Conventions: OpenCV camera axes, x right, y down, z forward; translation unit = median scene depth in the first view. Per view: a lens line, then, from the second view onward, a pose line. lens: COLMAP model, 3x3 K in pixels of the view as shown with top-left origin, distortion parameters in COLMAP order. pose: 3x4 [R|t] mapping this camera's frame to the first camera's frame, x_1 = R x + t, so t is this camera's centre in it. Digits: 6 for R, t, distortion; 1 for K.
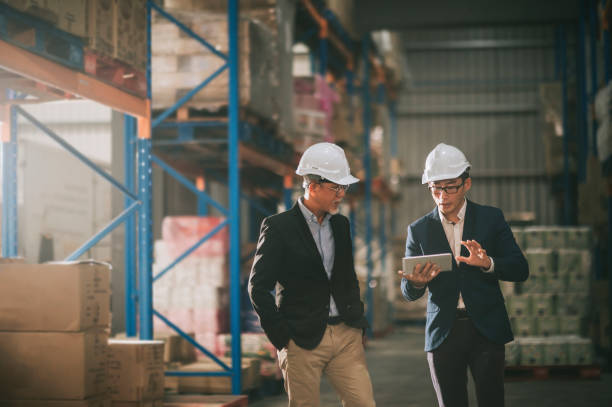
lens RADIAL K [[1436.7, 0, 306.0], [0, 1436.7, 203.5], [0, 0, 1]] dist [-0.070795, -0.784869]
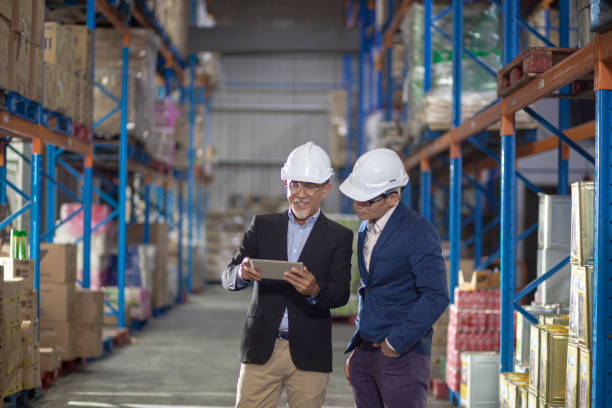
lens RADIAL K [[1525.3, 0, 291.0], [0, 1525.3, 205.1], [0, 0, 1]] dist [0.000752, -1.245191]
pose [[0.990079, 0.027165, 0.137858, -0.067345], [-0.031549, 0.999060, 0.029718, -0.033754], [-0.136921, -0.033772, 0.990006, -0.420566]]
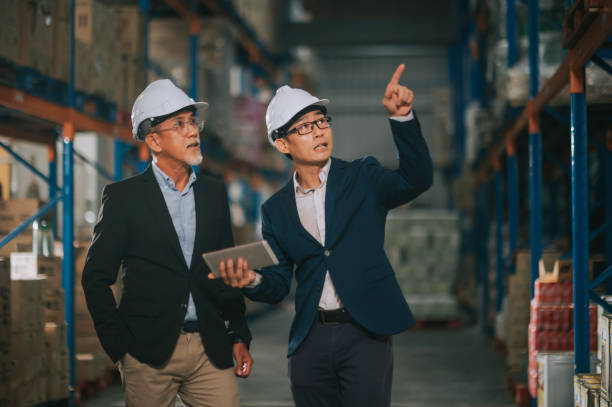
lens RADIAL K [[1500.9, 0, 289.8], [0, 1500.9, 203.4], [0, 0, 1]] dist [-0.010250, -0.624560]
pose [[0.998812, 0.007673, 0.048128, -0.019061], [-0.008689, 0.999743, 0.020952, -0.018684], [-0.047955, -0.021346, 0.998621, -0.329859]]
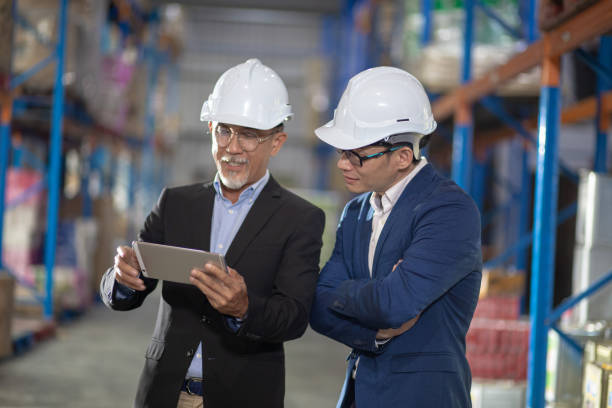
lens RADIAL K [[1513.5, 0, 306.0], [0, 1513.5, 204.0], [0, 0, 1]] dist [-0.084882, -0.137920]
pose [[0.984488, 0.062383, 0.163985, -0.034278], [-0.069789, 0.996768, 0.039795, -0.024944], [-0.160972, -0.050622, 0.985660, -0.237789]]
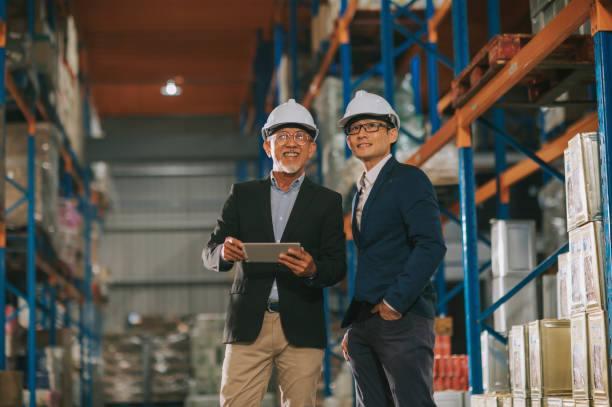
lens RADIAL K [[1513.5, 0, 306.0], [0, 1513.5, 203.5], [0, 0, 1]] dist [-0.084882, -0.137920]
pose [[0.973372, 0.010611, 0.228986, -0.091723], [0.007212, 0.997016, -0.076855, 0.020235], [-0.229118, 0.076460, 0.970391, -0.377712]]
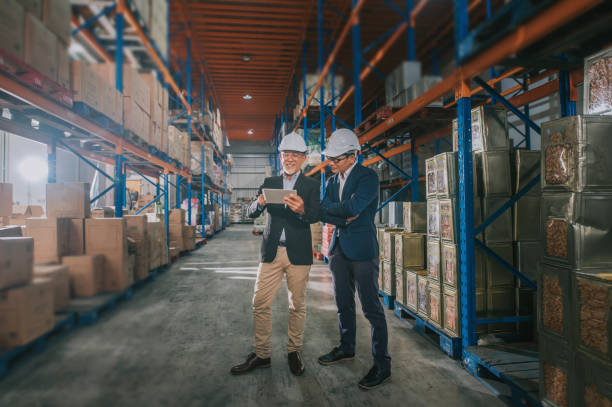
lens RADIAL K [[382.1, 0, 306.0], [0, 382.1, 203.5], [0, 0, 1]] dist [-0.058947, 0.000274]
pose [[0.961024, 0.002867, 0.276450, -0.048750], [-0.010478, 0.999606, 0.026057, -0.007747], [-0.276266, -0.027938, 0.960675, -0.168841]]
